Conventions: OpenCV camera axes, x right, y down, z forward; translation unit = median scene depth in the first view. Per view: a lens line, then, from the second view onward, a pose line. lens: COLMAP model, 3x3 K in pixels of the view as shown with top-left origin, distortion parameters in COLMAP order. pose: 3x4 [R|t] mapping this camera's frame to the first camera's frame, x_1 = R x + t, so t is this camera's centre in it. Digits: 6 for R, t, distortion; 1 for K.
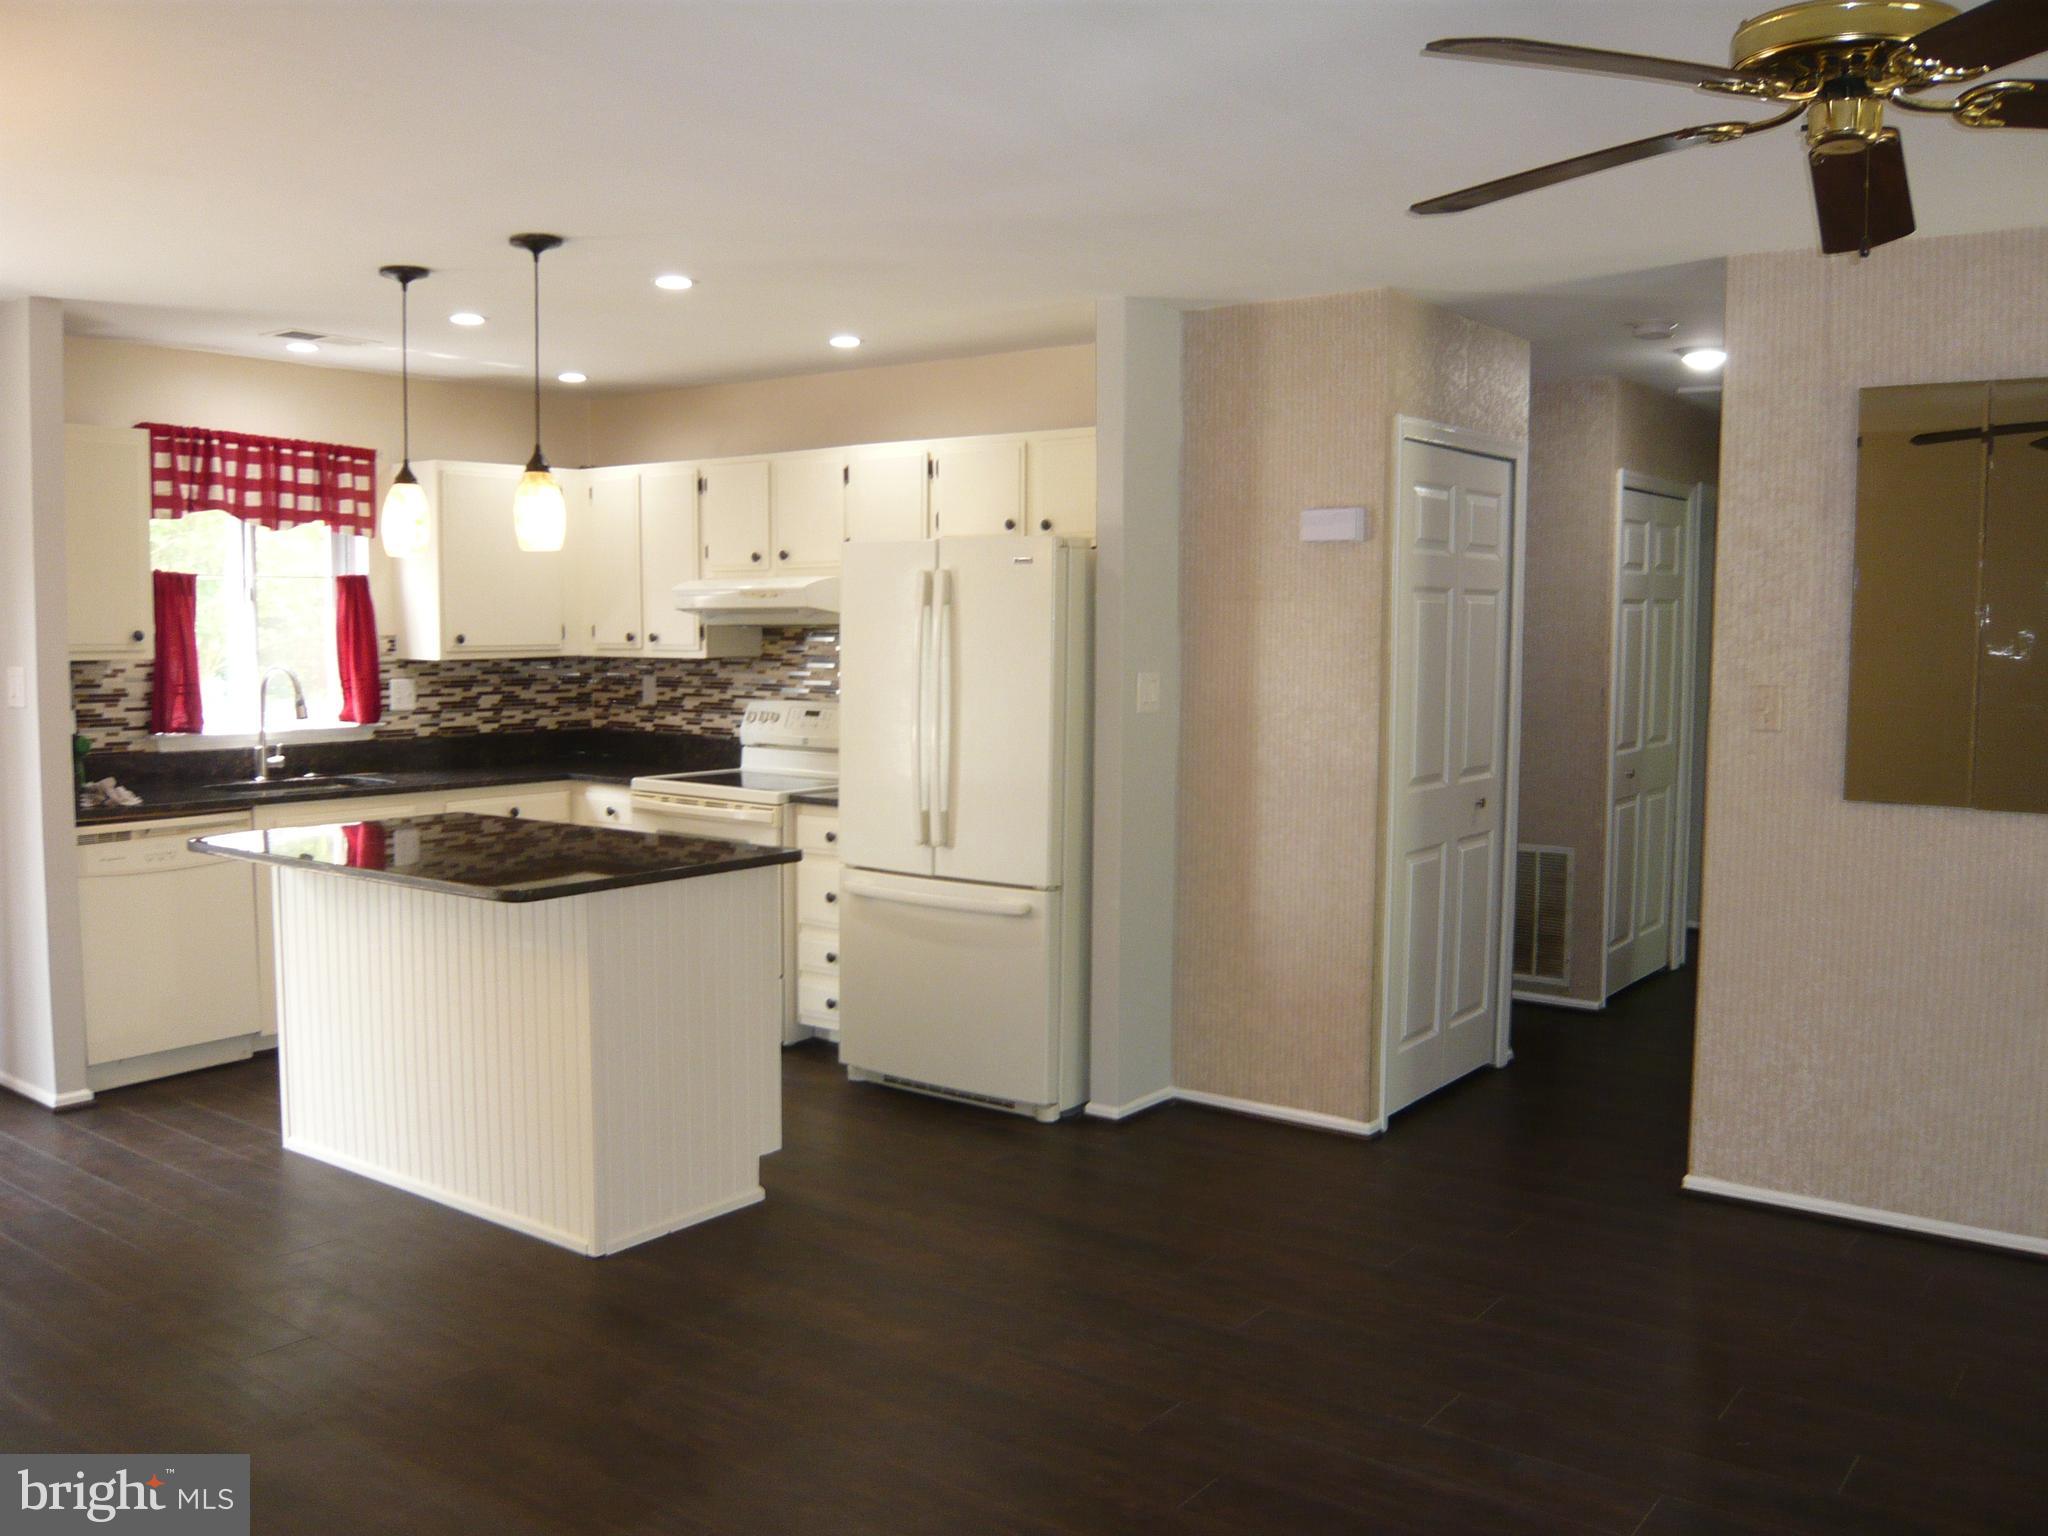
lens RADIAL K [[1732.5, 0, 1002.7], [0, 1732.5, 785.9], [0, 0, 1]] dist [-0.101998, 0.048125]
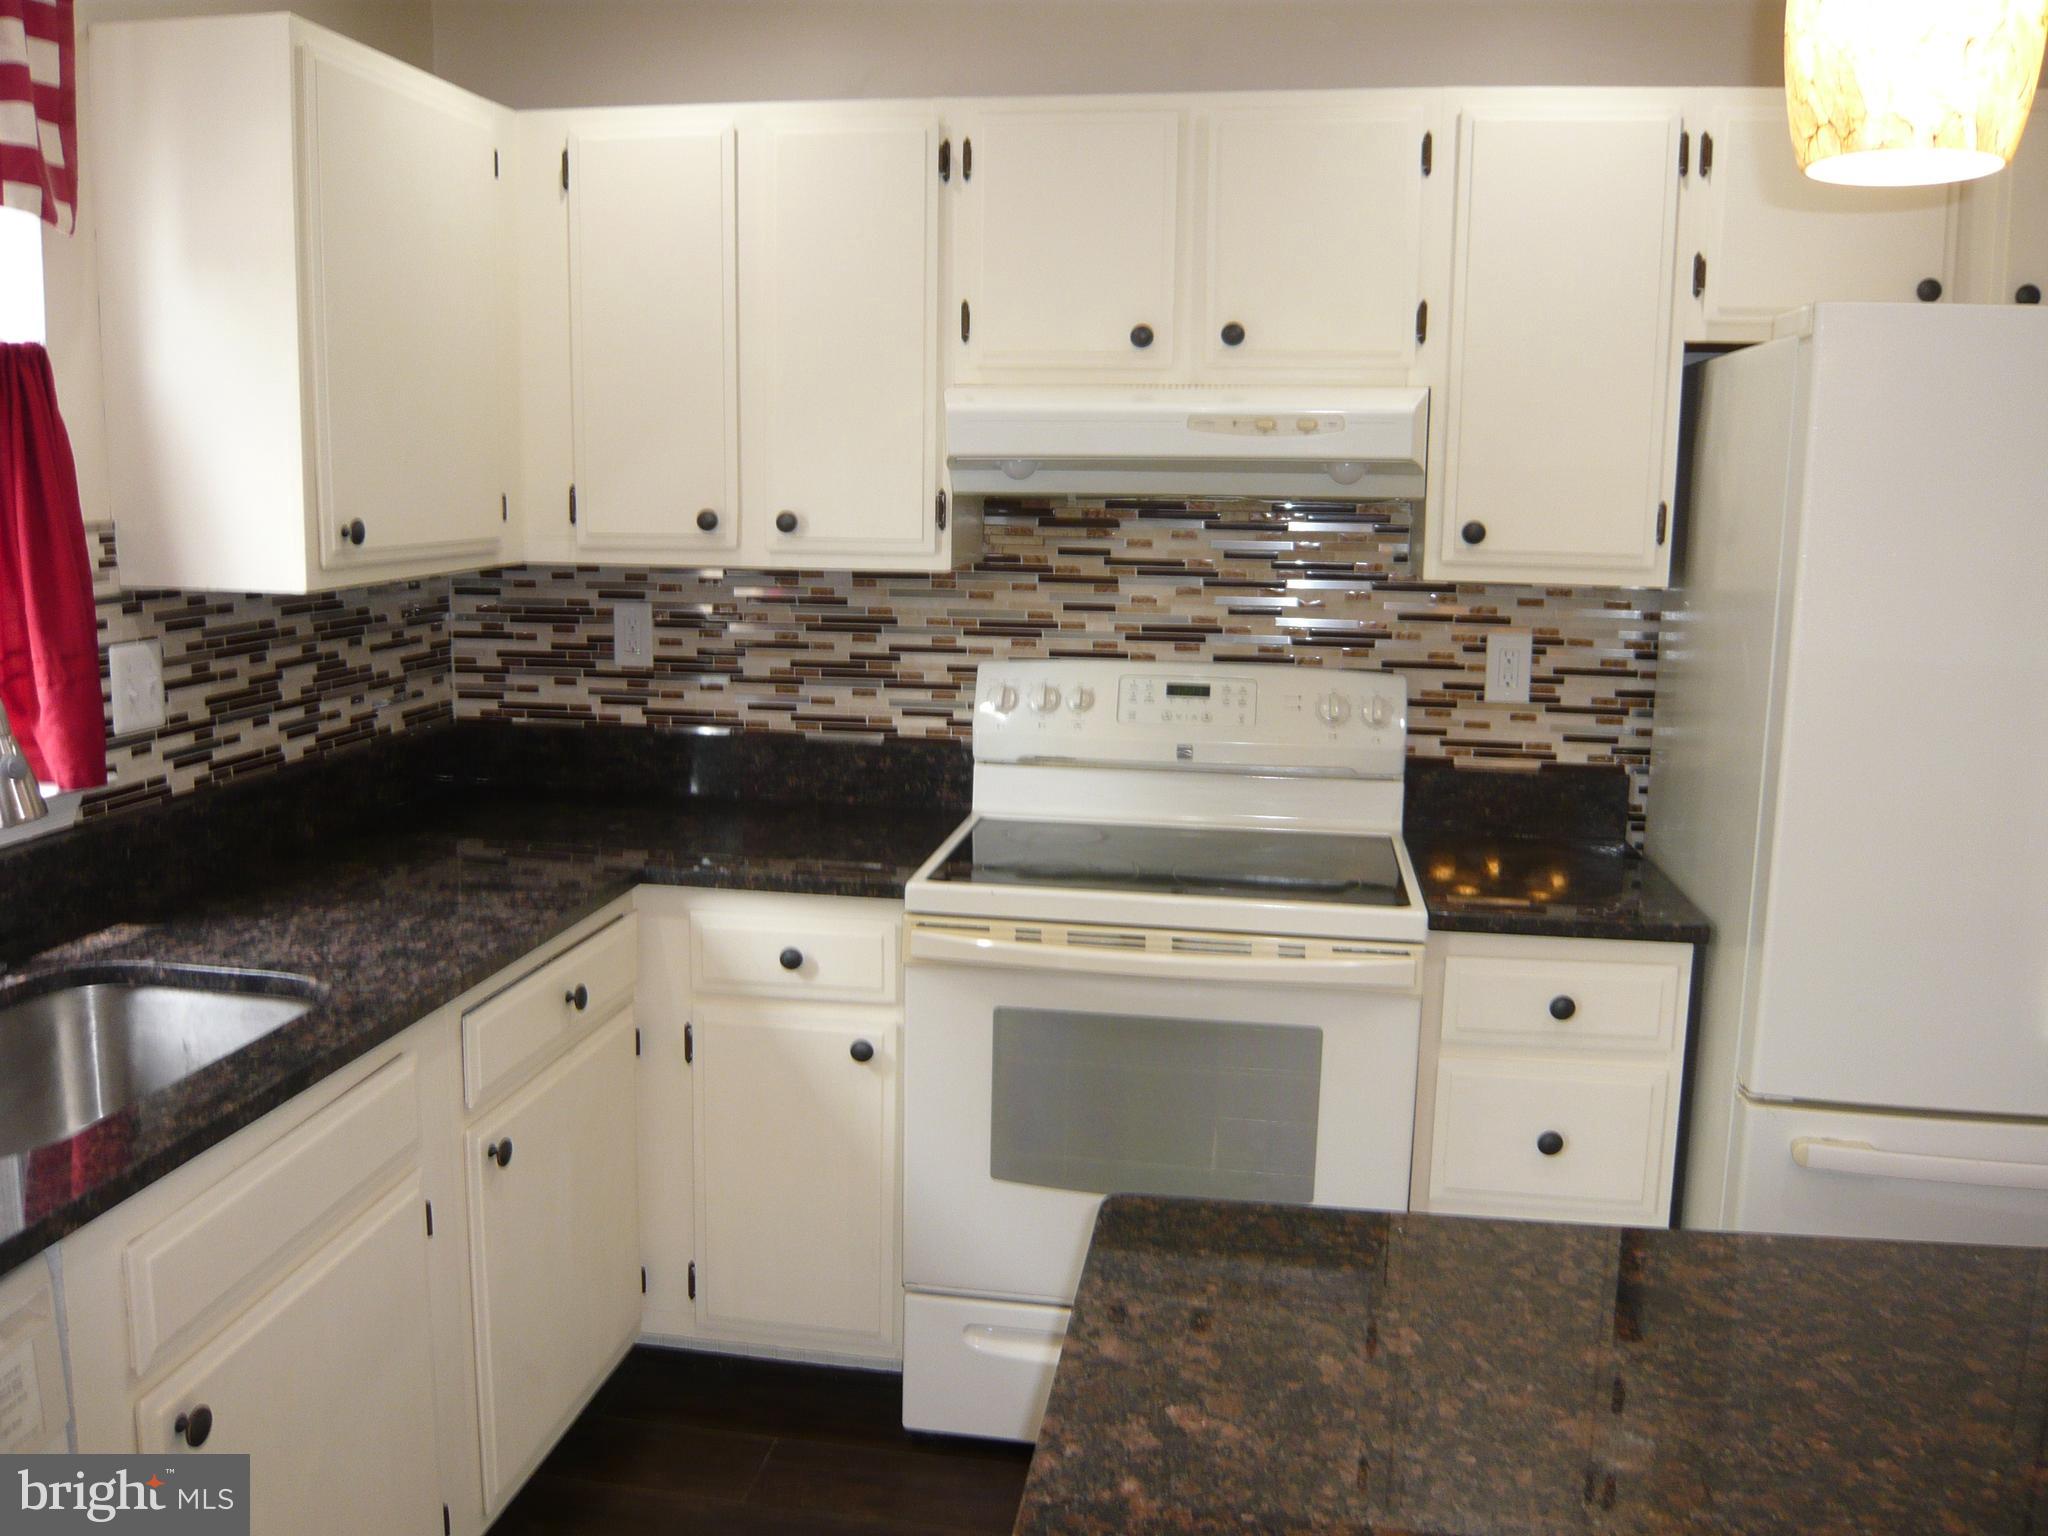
lens RADIAL K [[1732.5, 0, 1006.2], [0, 1732.5, 748.7], [0, 0, 1]] dist [-0.101998, 0.048125]
pose [[0.884006, -0.065771, 0.462825, -0.364775], [0.034877, 0.996573, 0.075005, -0.062494], [-0.466172, -0.050163, 0.883271, 0.617523]]
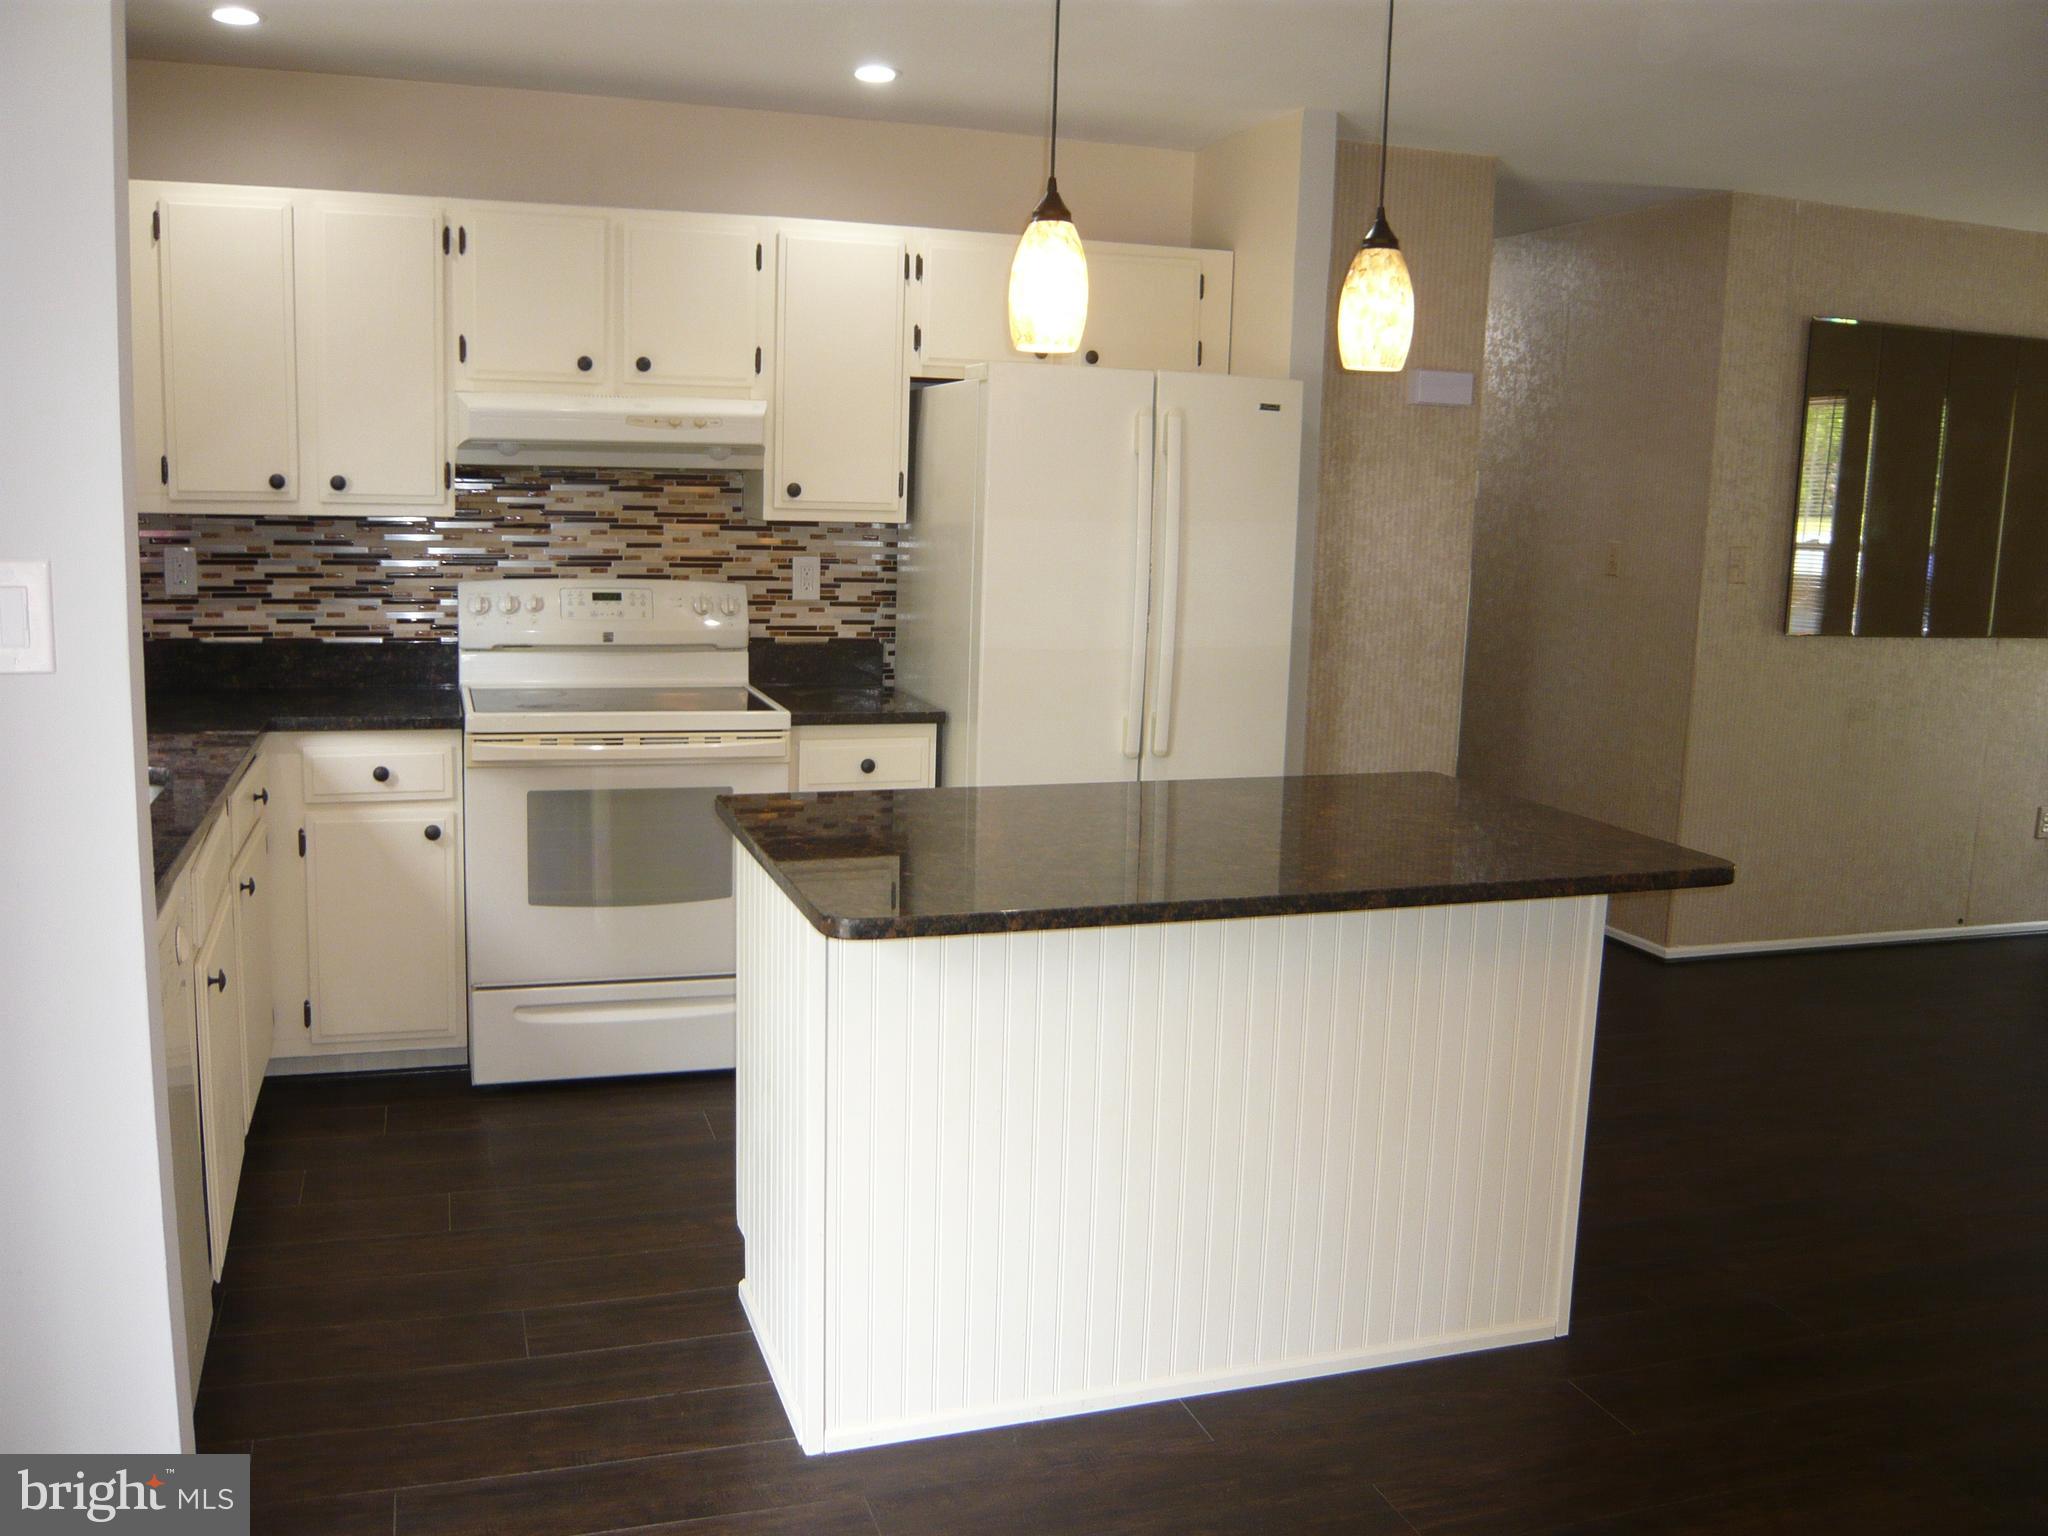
lens RADIAL K [[1732.5, 0, 1004.4], [0, 1732.5, 763.1], [0, 0, 1]] dist [-0.101998, 0.048125]
pose [[0.566387, -0.119312, 0.815457, -0.587346], [0.051206, 0.992648, 0.109671, -0.043203], [-0.822547, -0.020360, 0.568332, 0.477975]]
